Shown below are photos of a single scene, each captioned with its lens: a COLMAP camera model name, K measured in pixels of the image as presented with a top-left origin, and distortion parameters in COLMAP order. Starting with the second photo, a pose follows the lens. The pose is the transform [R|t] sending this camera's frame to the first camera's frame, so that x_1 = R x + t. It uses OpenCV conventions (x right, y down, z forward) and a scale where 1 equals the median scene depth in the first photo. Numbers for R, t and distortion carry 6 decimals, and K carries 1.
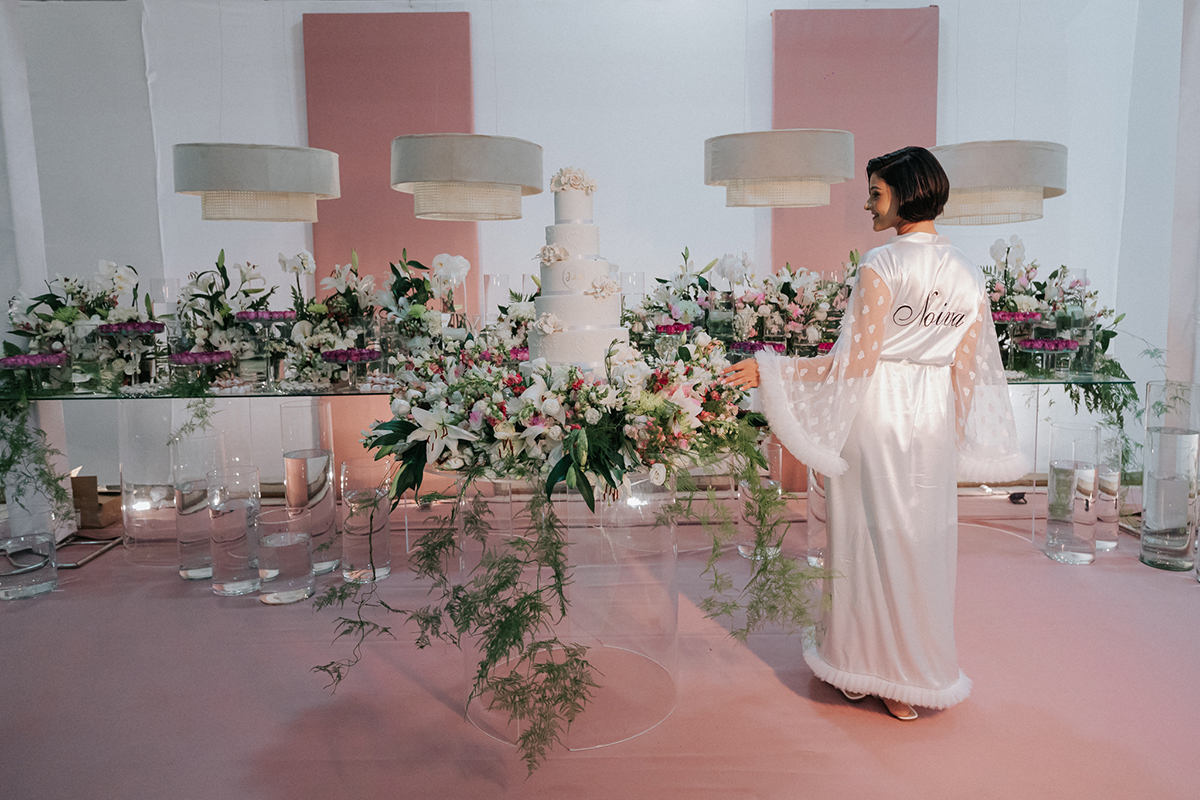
lens RADIAL K [[729.9, 0, 600.0], [0, 729.9, 400.0], [0, 0, 1]] dist [-0.006683, -0.000523]
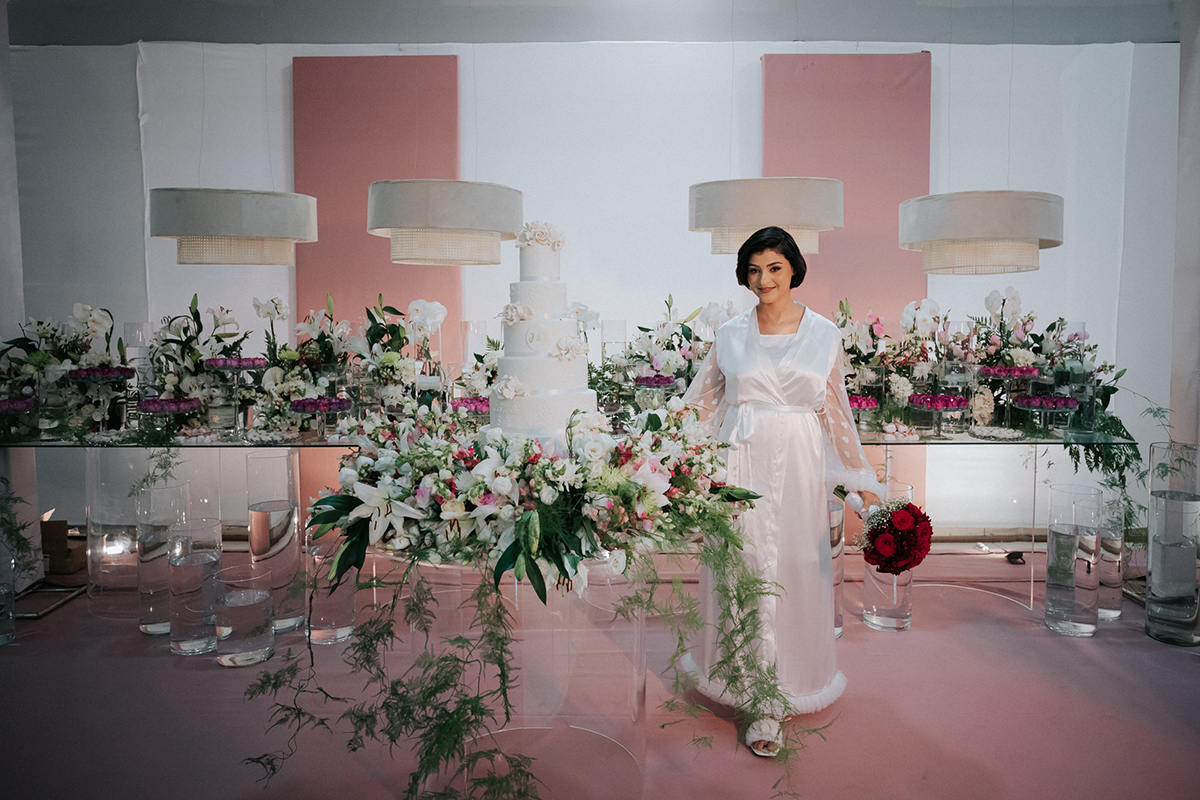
lens RADIAL K [[704.7, 0, 600.1], [0, 704.7, 384.9], [0, 0, 1]] dist [-0.032916, 0.015211]
pose [[0.999732, 0.012535, -0.019473, 0.047953], [-0.013246, 0.999234, -0.036833, -0.057491], [0.018996, 0.037081, 0.999132, 0.074008]]
